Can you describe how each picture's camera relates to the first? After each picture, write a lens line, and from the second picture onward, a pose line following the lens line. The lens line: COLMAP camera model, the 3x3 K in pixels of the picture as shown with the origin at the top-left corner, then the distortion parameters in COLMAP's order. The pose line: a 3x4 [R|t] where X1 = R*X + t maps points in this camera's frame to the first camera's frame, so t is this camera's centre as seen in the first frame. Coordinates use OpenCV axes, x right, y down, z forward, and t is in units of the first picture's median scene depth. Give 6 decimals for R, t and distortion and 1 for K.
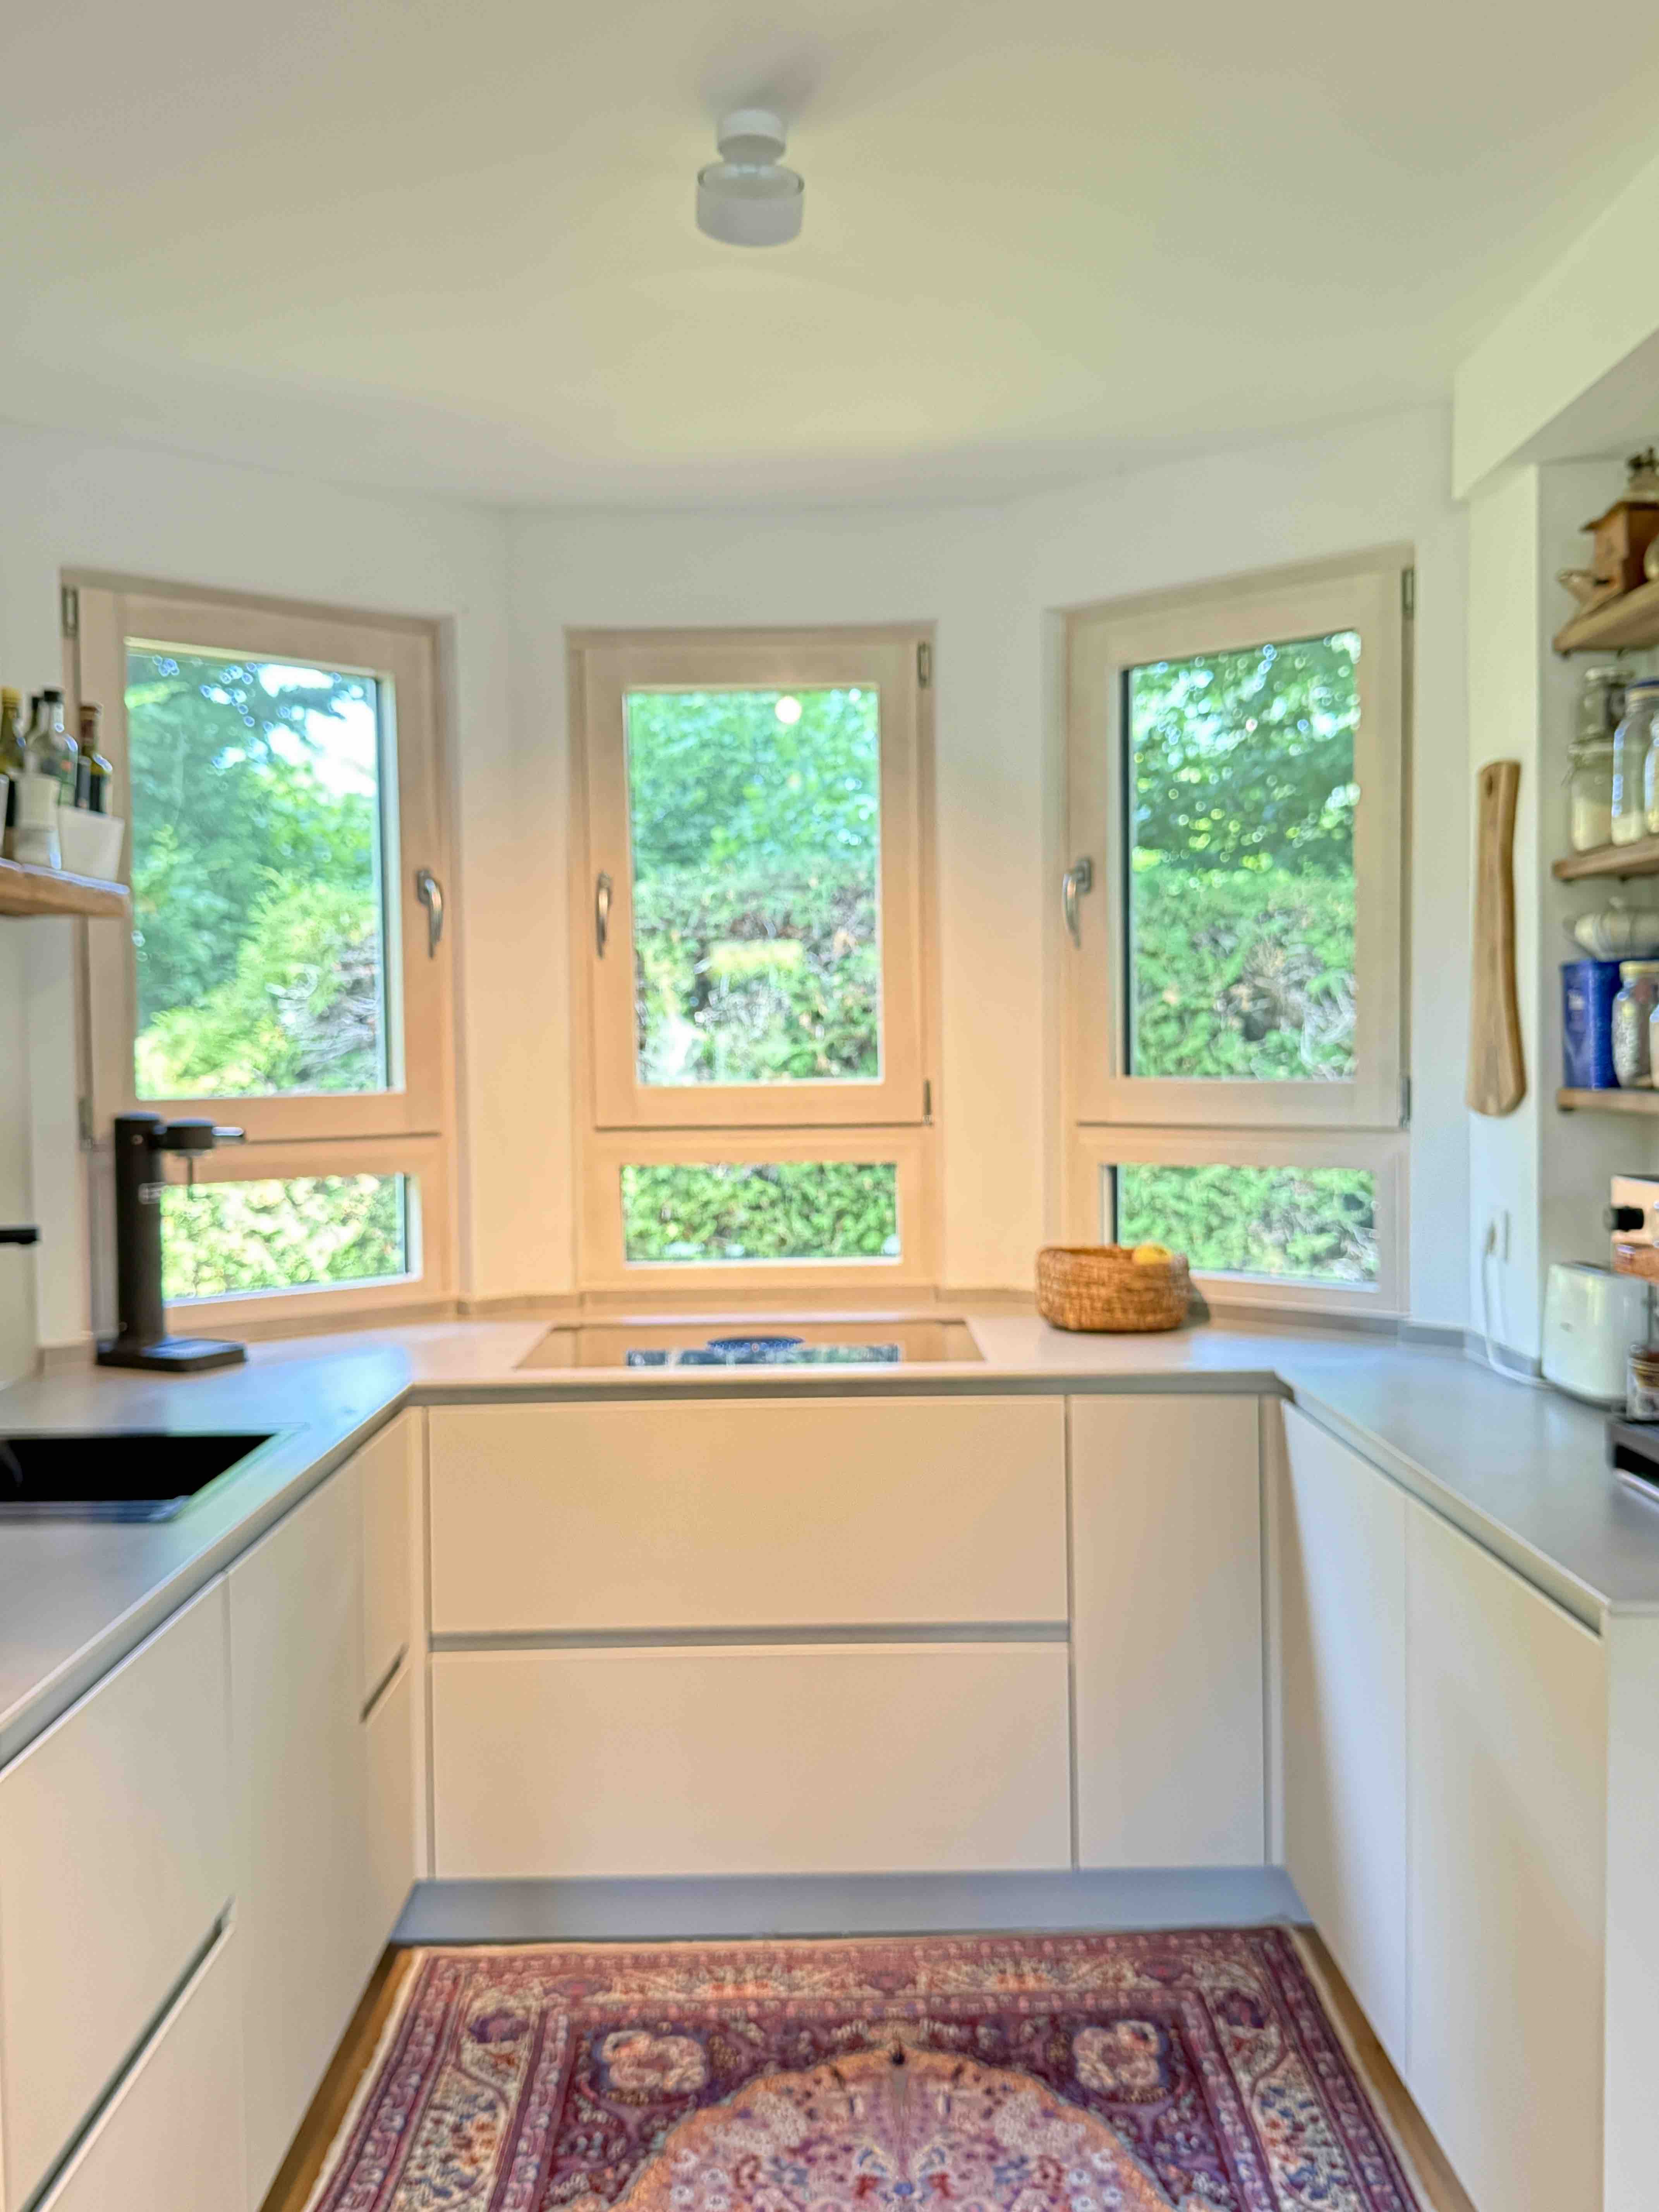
lens RADIAL K [[1914.9, 0, 832.5], [0, 1914.9, 1108.1], [0, 0, 1]] dist [0.047459, -0.028656]
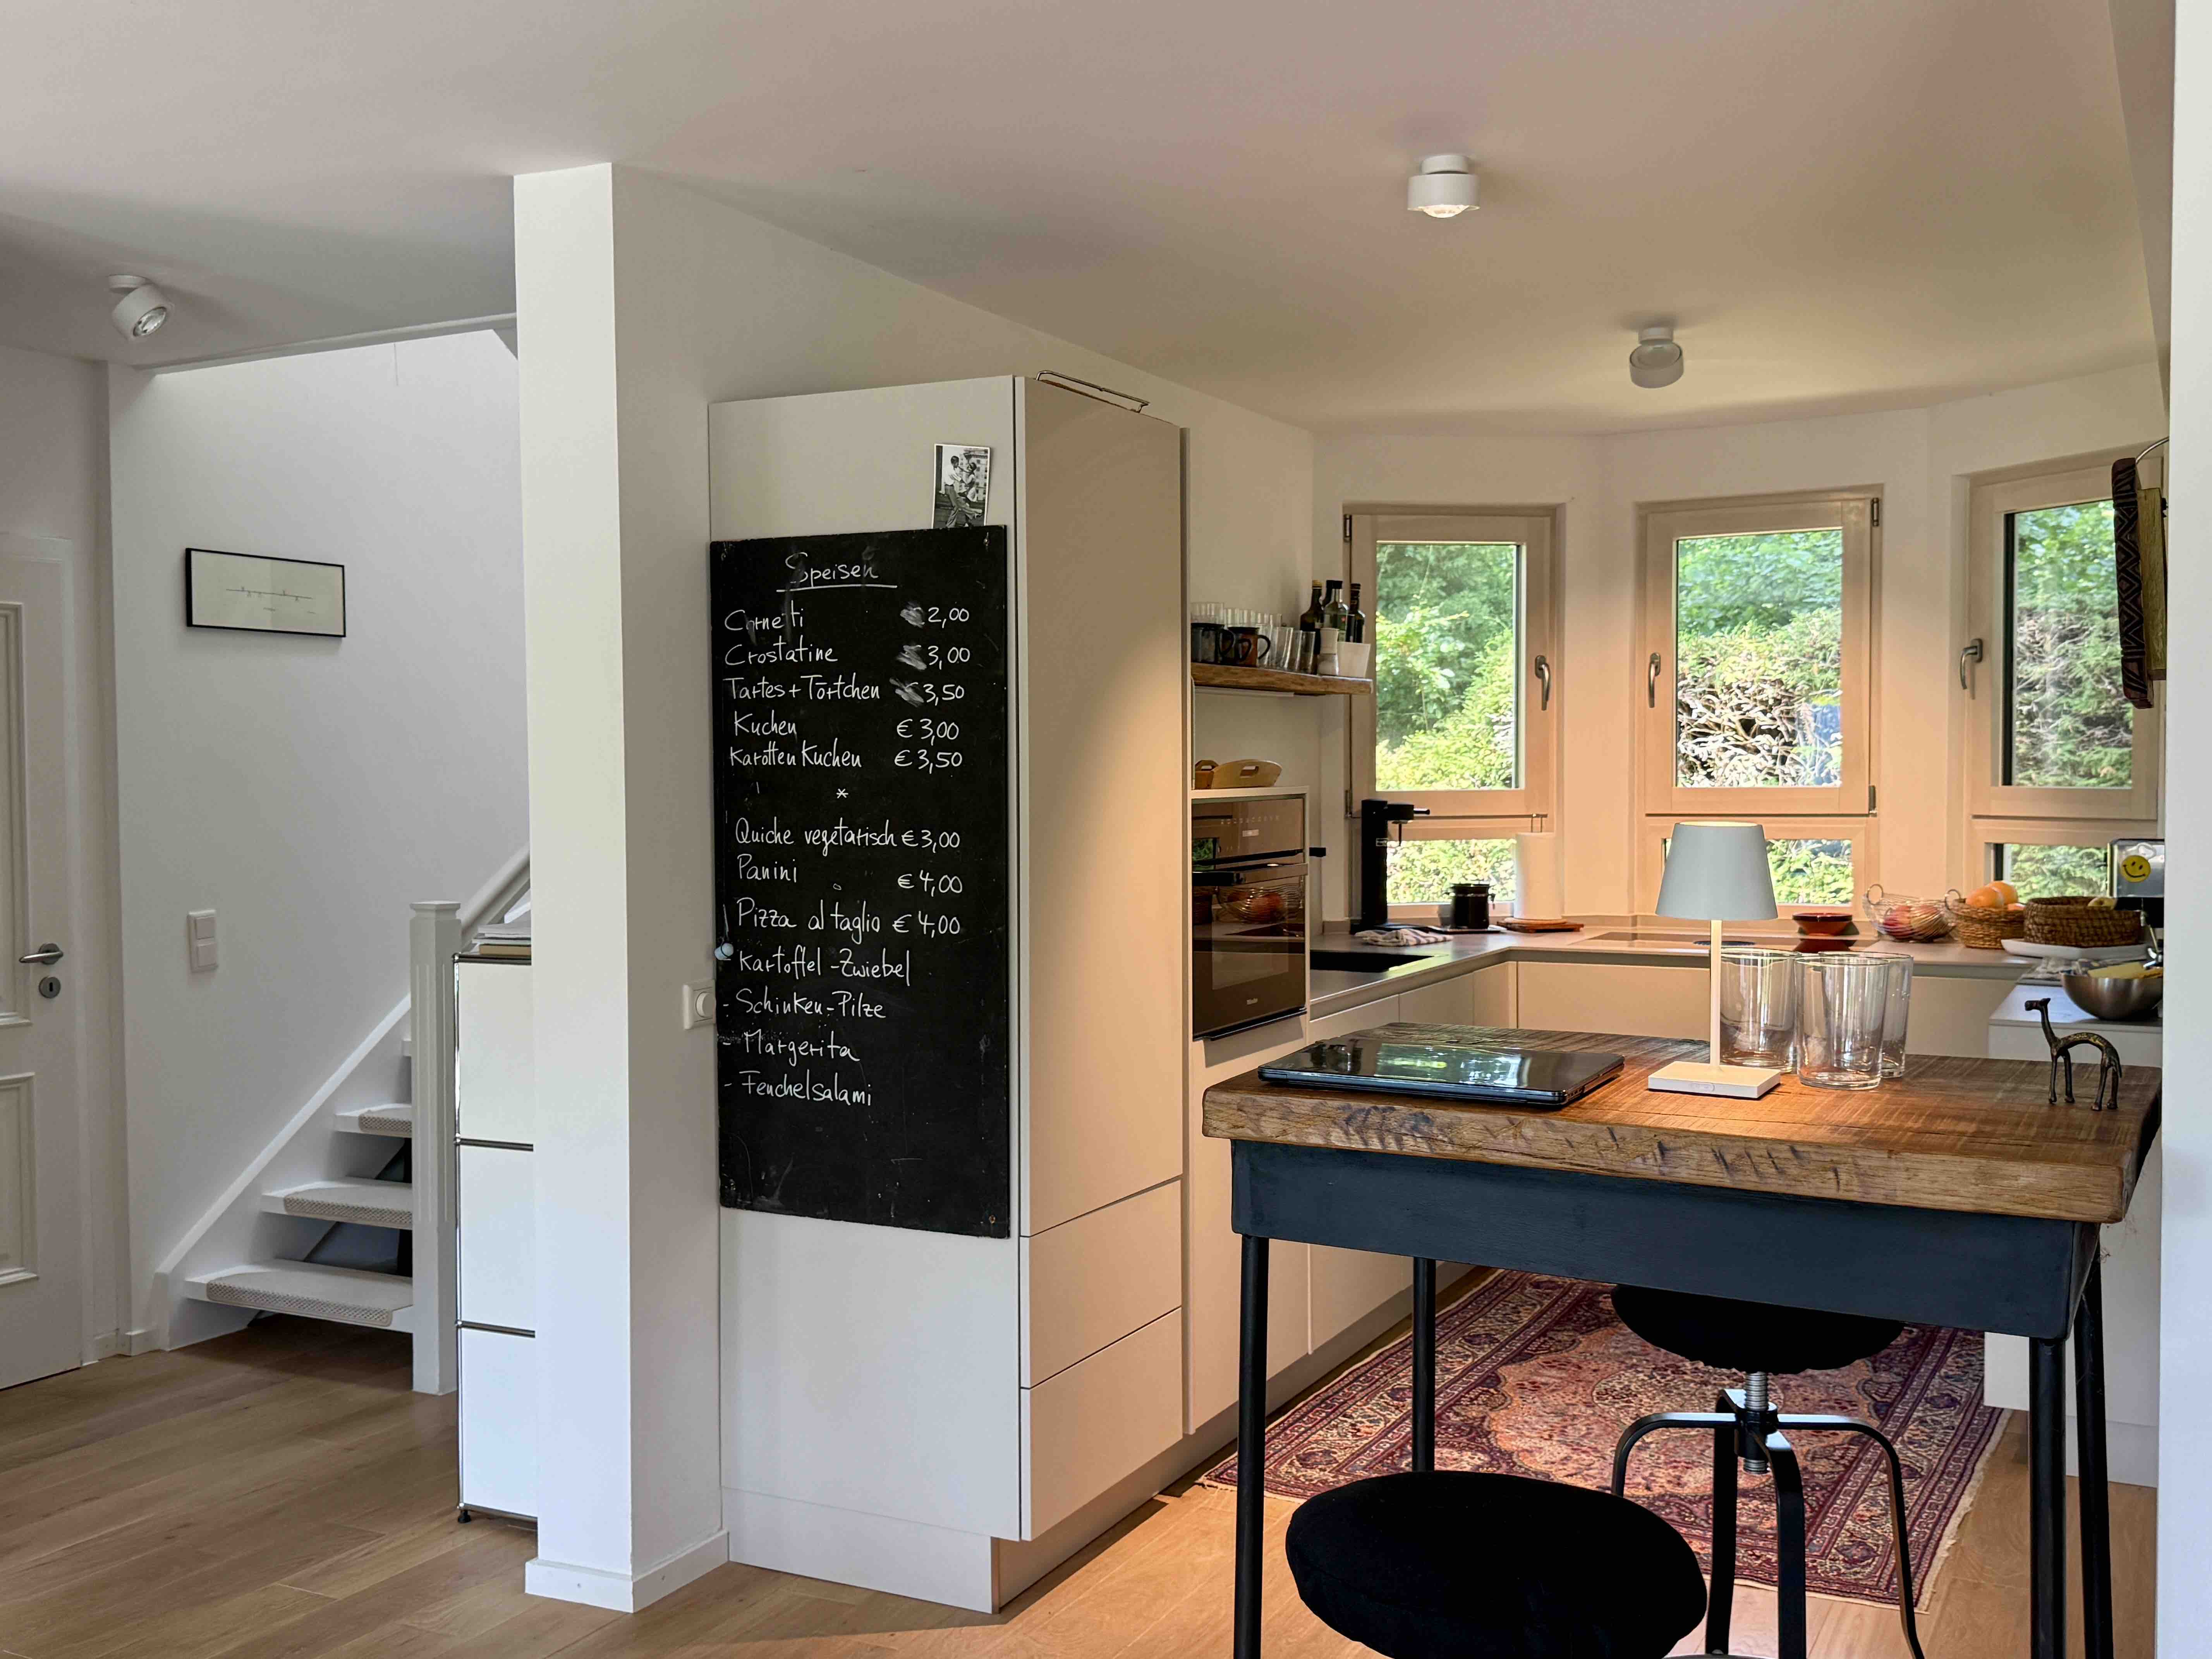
lens RADIAL K [[2095.4, 0, 1099.5], [0, 2095.4, 845.7], [0, 0, 1]] dist [0.106778, 0.000000]
pose [[0.880096, 0.024857, -0.474145, 0.349377], [-0.019384, 0.999677, 0.016429, 0.018782], [0.474400, -0.005268, 0.880294, -0.865699]]
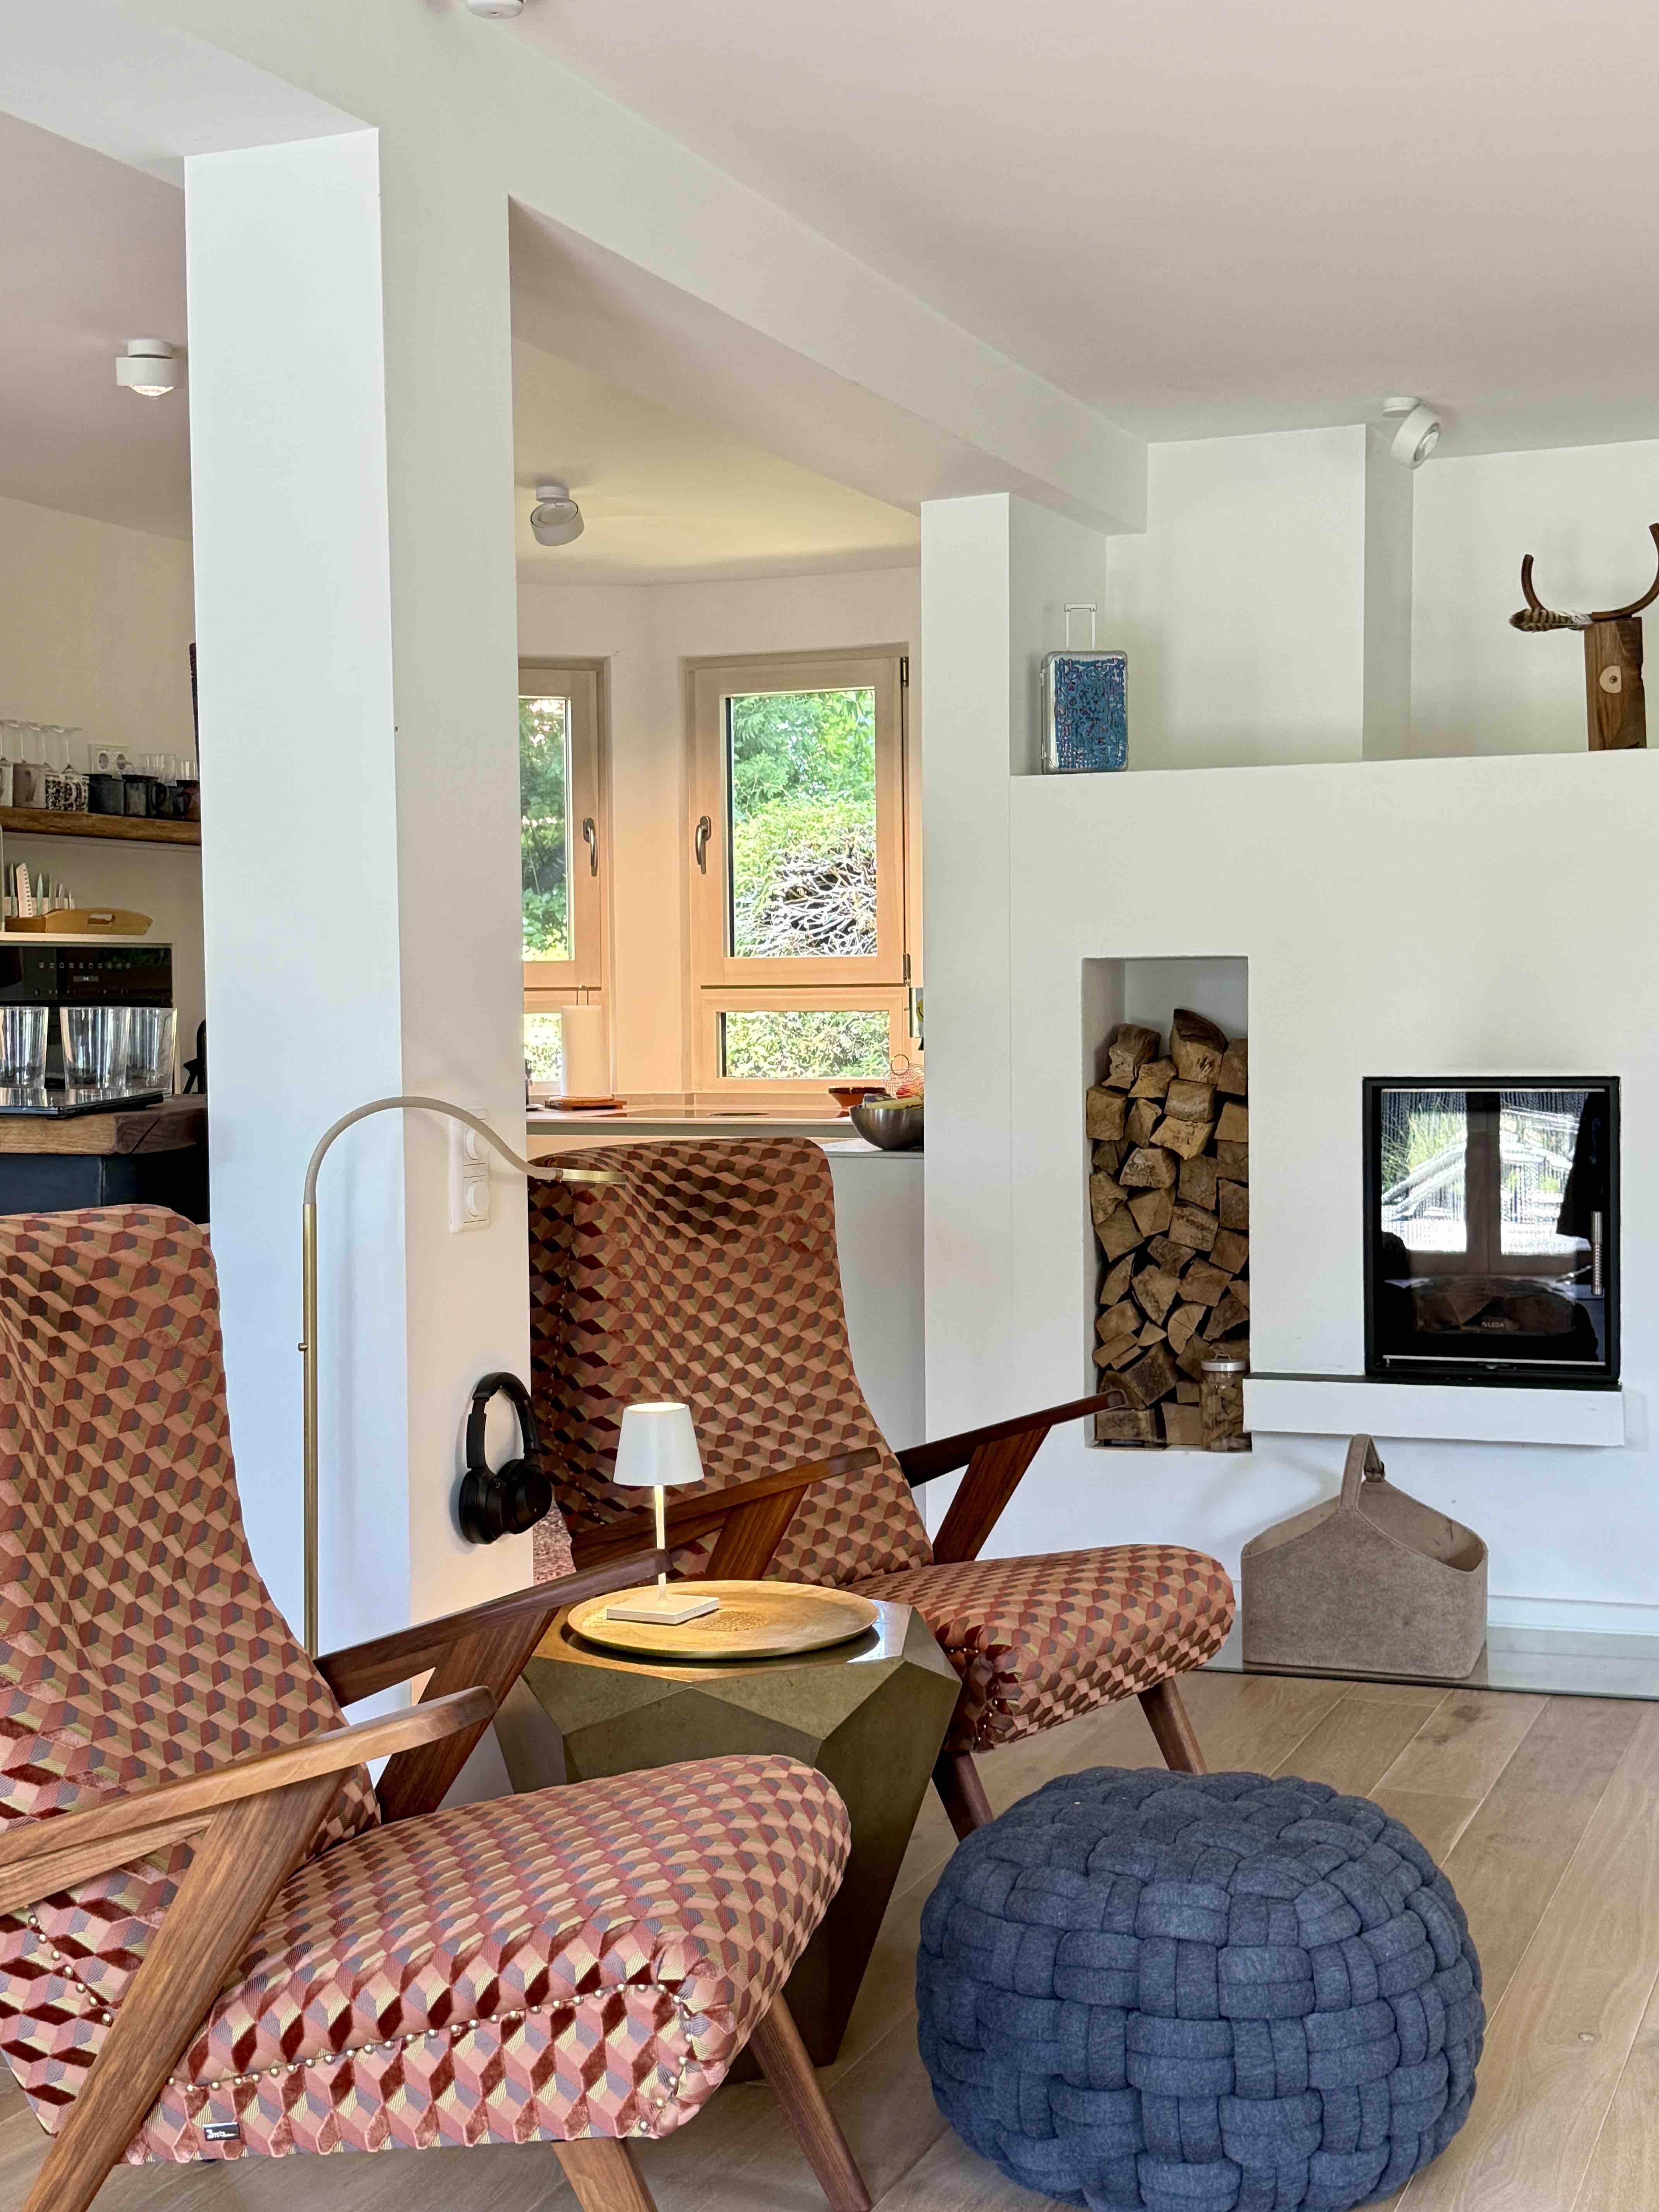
lens RADIAL K [[2831.9, 0, 831.8], [0, 2831.9, 1103.7], [0, 0, 1]] dist [0.135869, 0.000000]
pose [[0.919201, 0.018584, -0.393351, 0.962679], [-0.013675, 0.999790, 0.015279, 0.076181], [0.393552, -0.008665, 0.919261, -1.151850]]
